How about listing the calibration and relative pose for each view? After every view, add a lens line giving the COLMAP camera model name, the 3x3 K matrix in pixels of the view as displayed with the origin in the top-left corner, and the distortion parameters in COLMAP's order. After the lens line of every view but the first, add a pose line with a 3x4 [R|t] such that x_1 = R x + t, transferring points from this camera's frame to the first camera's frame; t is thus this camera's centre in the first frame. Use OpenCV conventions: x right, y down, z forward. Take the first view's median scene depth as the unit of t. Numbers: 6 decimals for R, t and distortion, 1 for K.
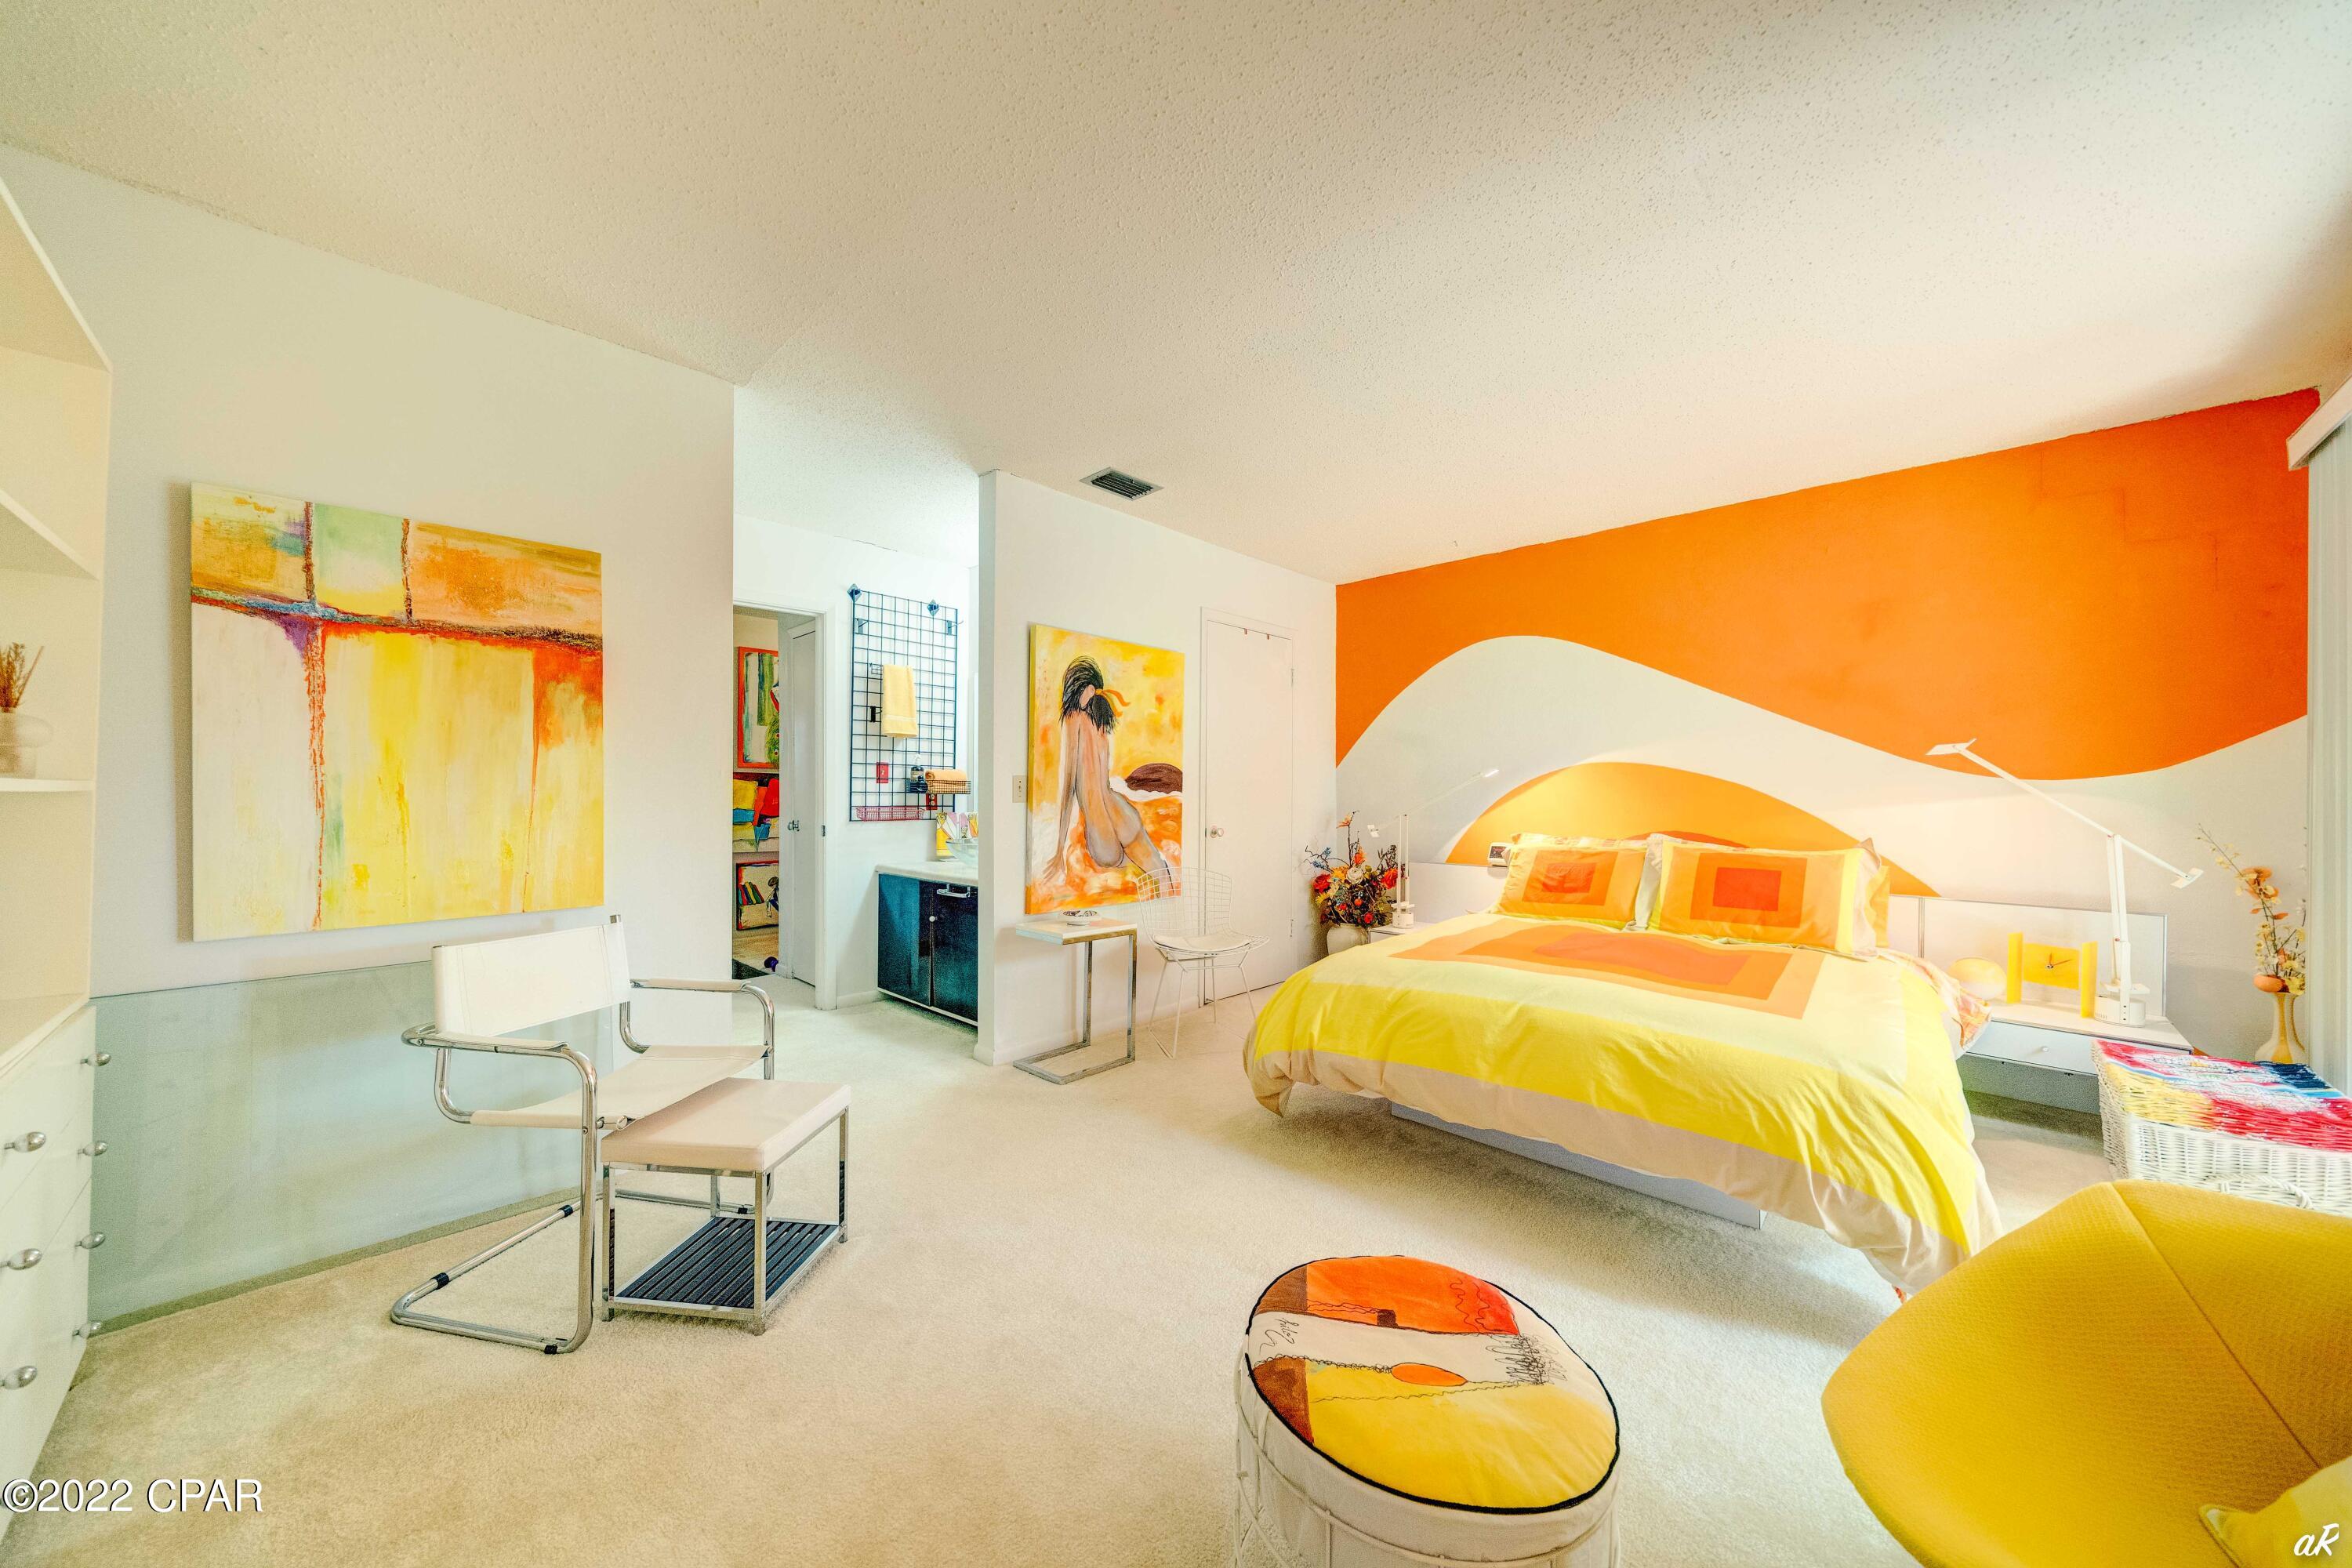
lens RADIAL K [[786.4, 0, 1177.0], [0, 786.4, 801.3], [0, 0, 1]] dist [-0.005311, 0.000060]
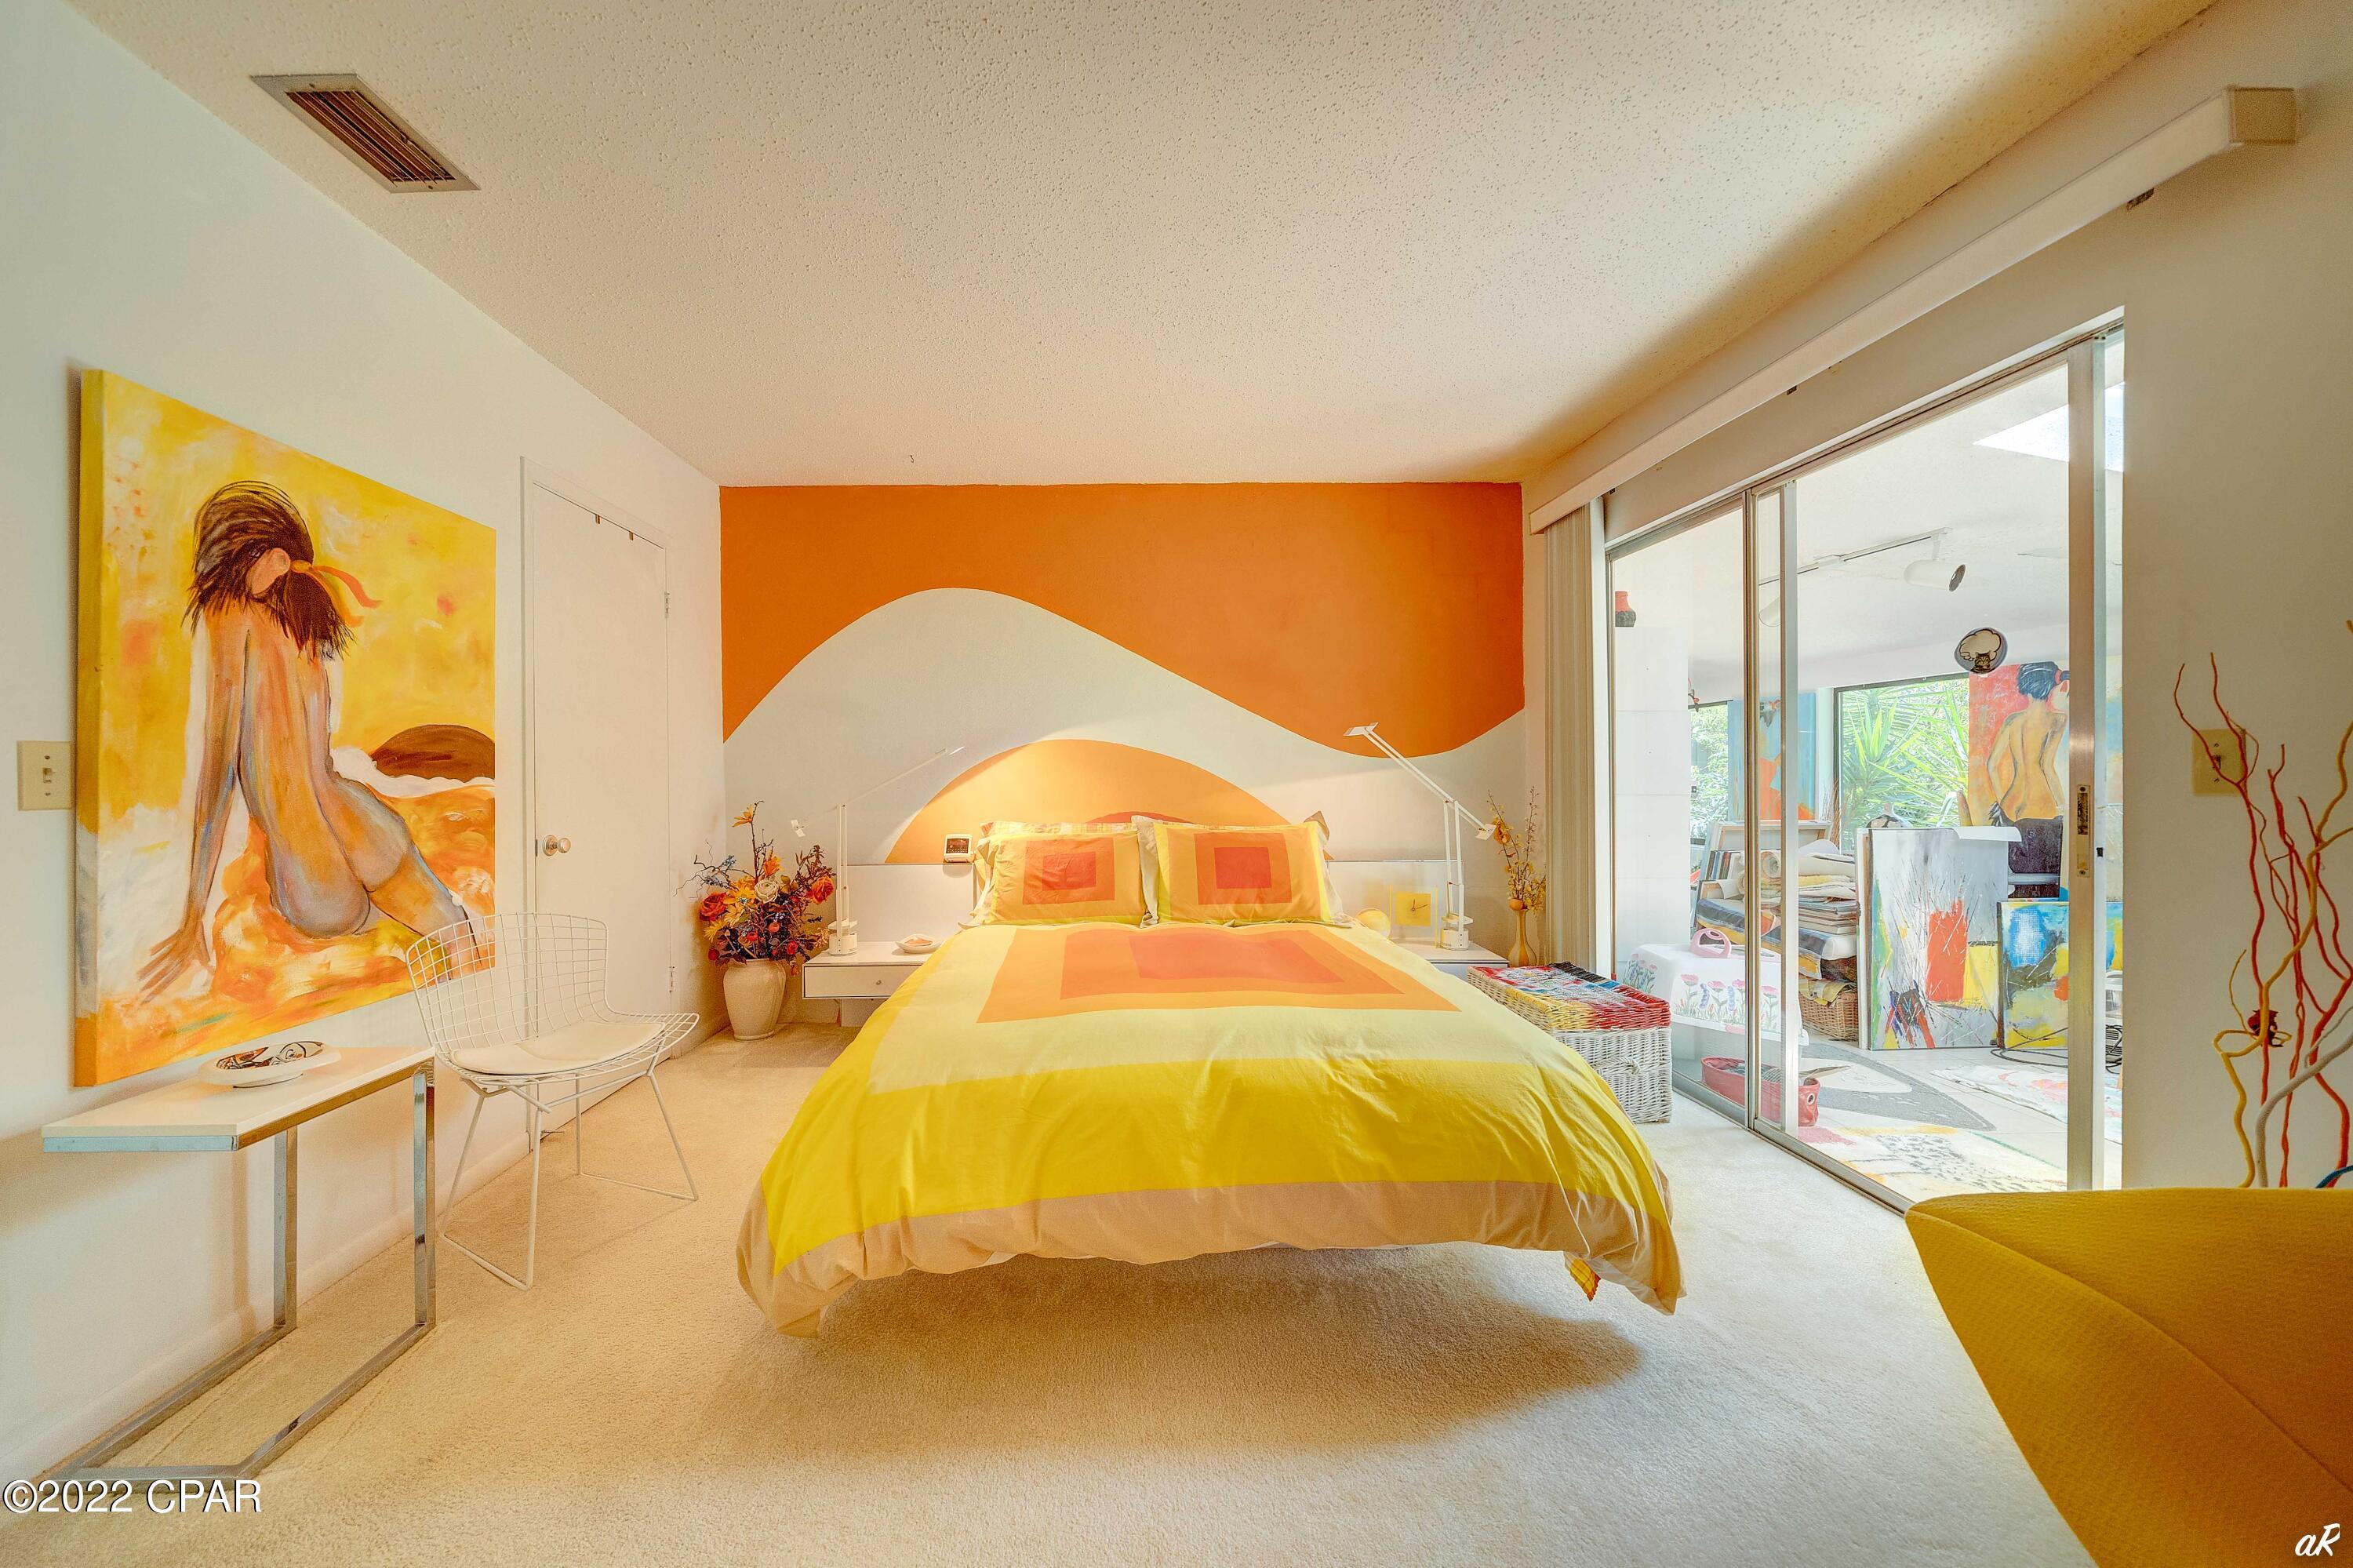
lens RADIAL K [[822.4, 0, 1108.2], [0, 822.4, 780.2], [0, 0, 1]] dist [-0.006366, -0.000074]
pose [[0.716447, -0.015778, 0.697463, -0.097510], [0.019712, 0.999803, 0.002368, -0.003656], [-0.697363, 0.012052, 0.716617, 0.319085]]
